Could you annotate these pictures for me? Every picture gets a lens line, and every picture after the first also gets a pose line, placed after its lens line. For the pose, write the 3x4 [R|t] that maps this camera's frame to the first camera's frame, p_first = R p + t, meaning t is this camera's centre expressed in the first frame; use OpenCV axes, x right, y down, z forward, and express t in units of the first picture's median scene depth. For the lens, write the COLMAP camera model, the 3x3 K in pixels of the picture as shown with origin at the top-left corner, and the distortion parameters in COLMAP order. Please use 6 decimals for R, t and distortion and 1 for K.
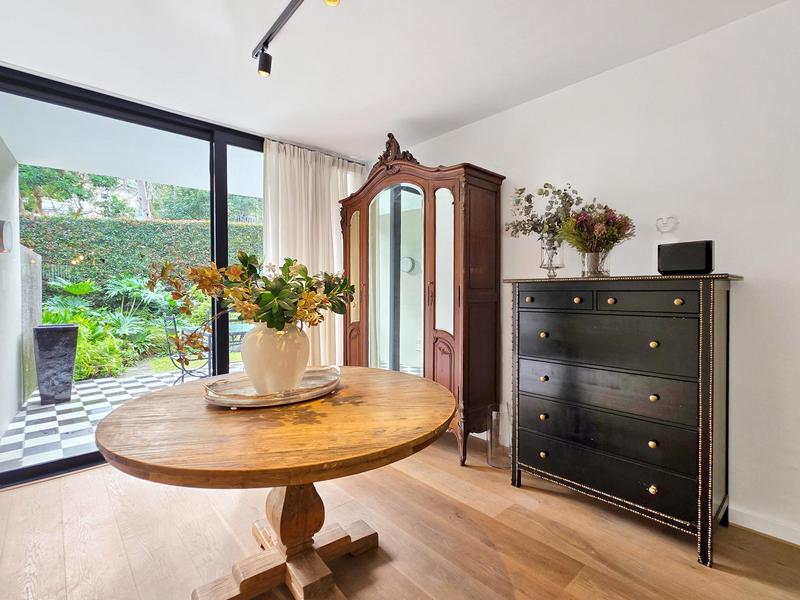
lens RADIAL K [[401.2, 0, 406.4], [0, 401.2, 302.6], [0, 0, 1]] dist [-0.002395, -0.000748]
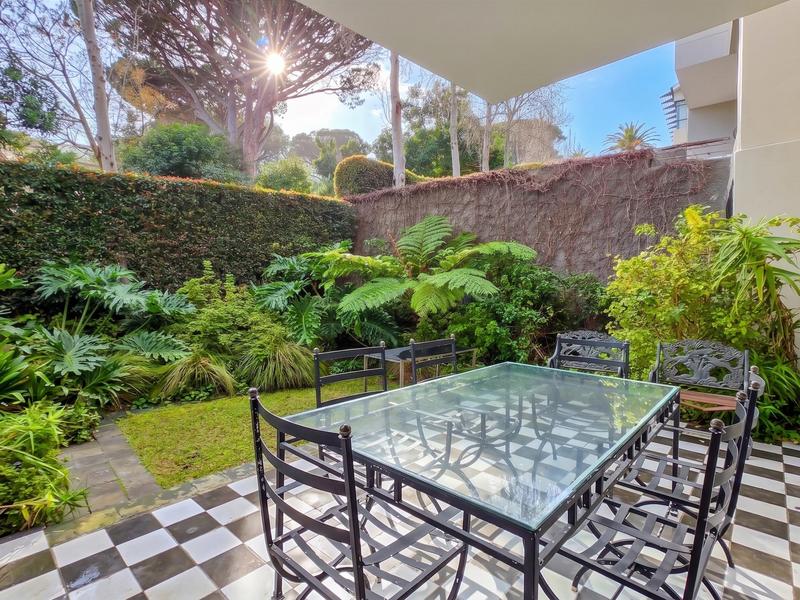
lens RADIAL K [[401.2, 0, 394.4], [0, 401.2, 292.0], [0, 0, 1]] dist [-0.002395, -0.000748]
pose [[0.996450, 0.019489, 0.081895, -0.288859], [-0.018333, 0.999722, -0.014847, -0.022952], [-0.082162, 0.013293, 0.996530, 0.390679]]
